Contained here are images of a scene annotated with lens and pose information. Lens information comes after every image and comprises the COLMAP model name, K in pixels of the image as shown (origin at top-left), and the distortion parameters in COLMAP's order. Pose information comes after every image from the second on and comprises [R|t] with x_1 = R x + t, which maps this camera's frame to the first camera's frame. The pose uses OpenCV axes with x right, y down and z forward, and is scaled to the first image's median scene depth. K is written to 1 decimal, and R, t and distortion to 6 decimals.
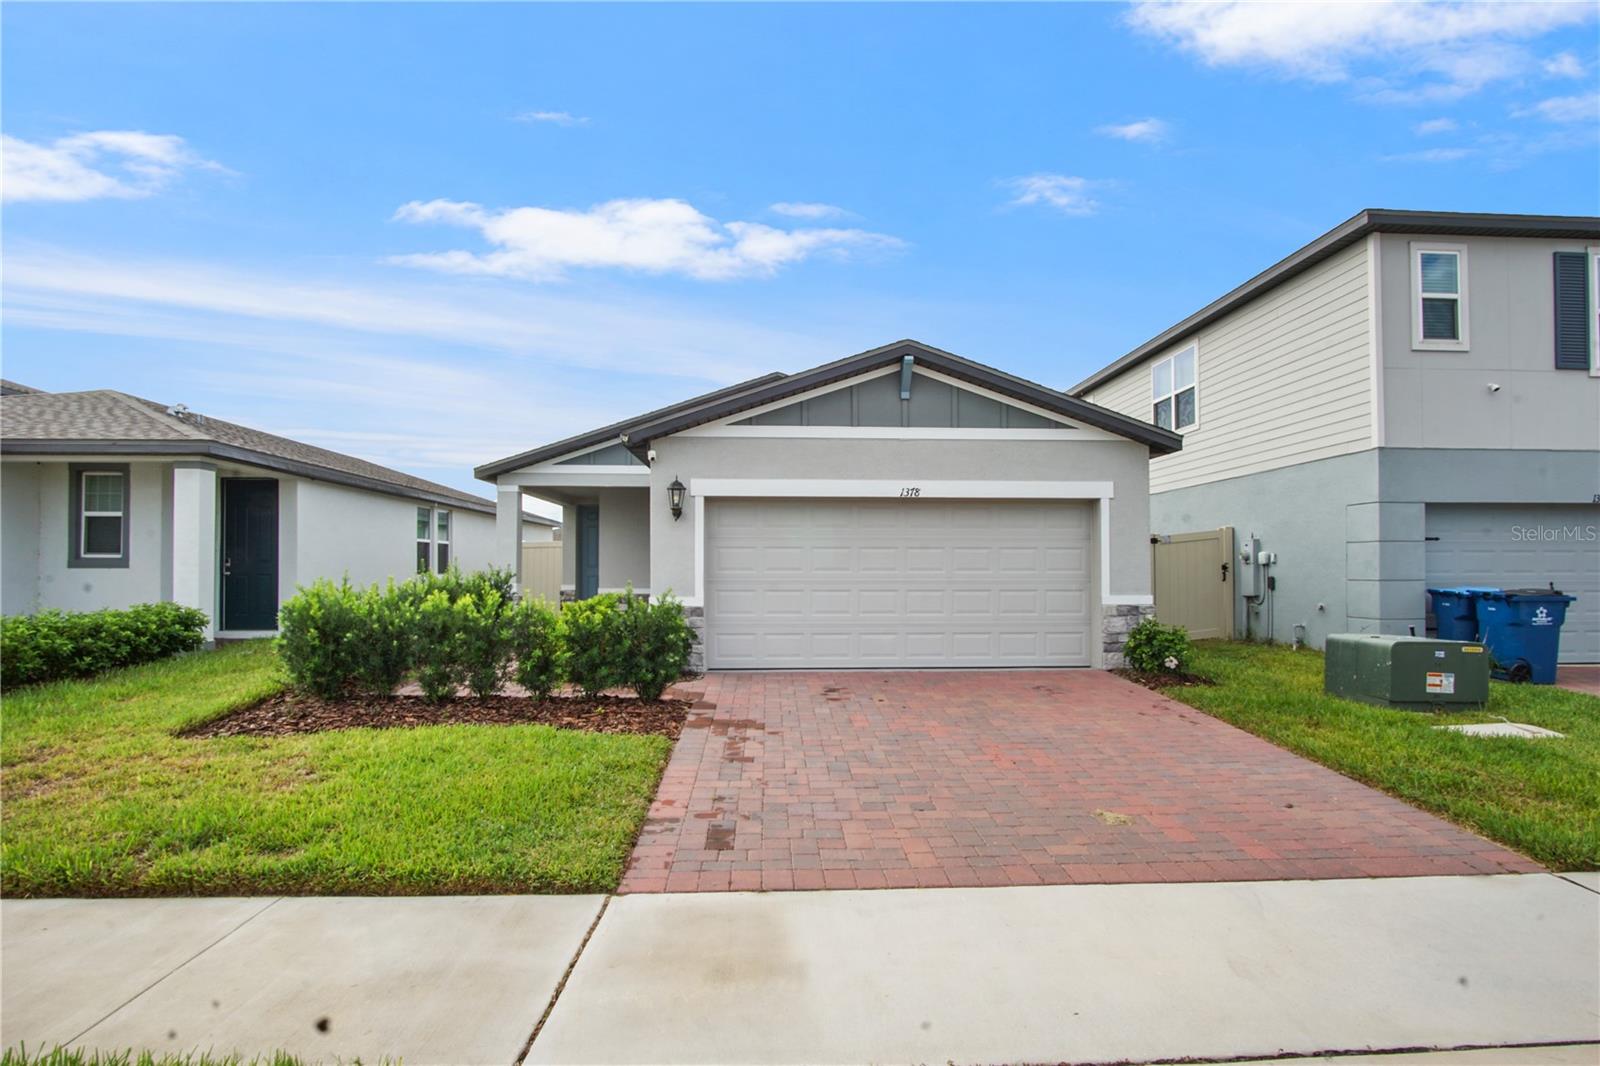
lens RADIAL K [[863.4, 0, 800.0], [0, 863.4, 533.0], [0, 0, 1]] dist [-0.025744, 0.000206]
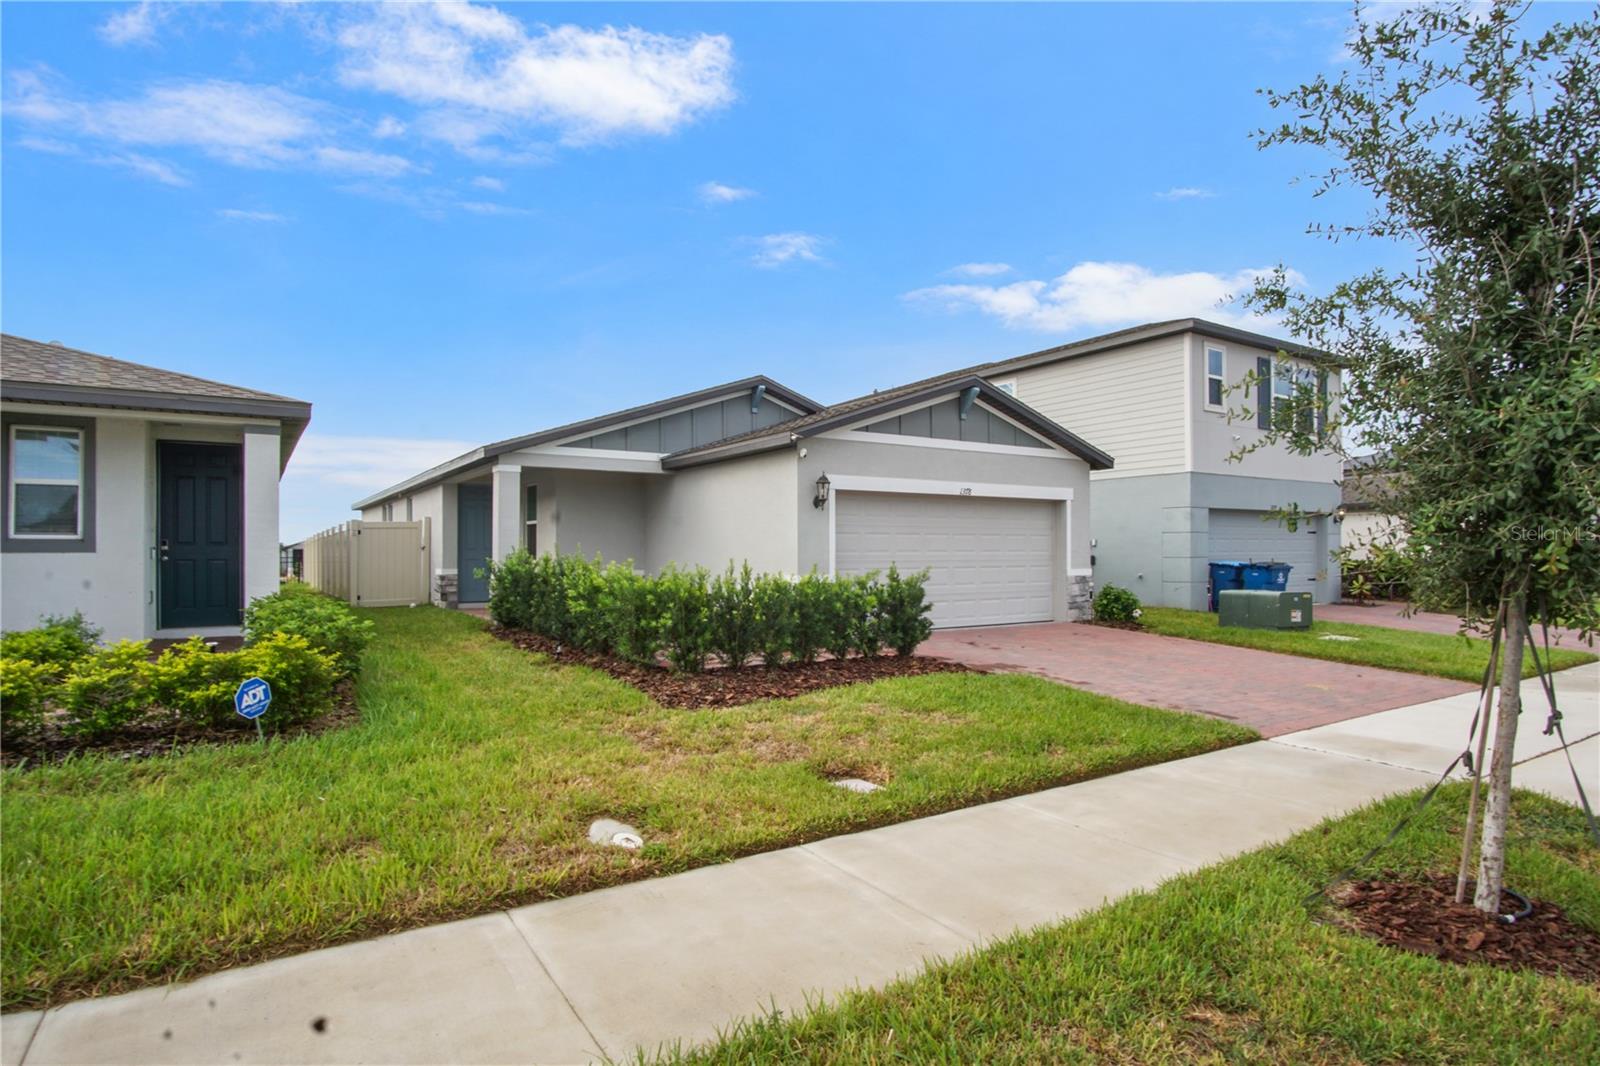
lens RADIAL K [[868.4, 0, 810.8], [0, 868.4, 515.4], [0, 0, 1]] dist [-0.033979, 0.009135]
pose [[0.865251, 0.018144, 0.501010, -0.717380], [-0.018262, 0.999822, -0.004670, -0.001036], [-0.501006, -0.005108, 0.865429, -0.011873]]
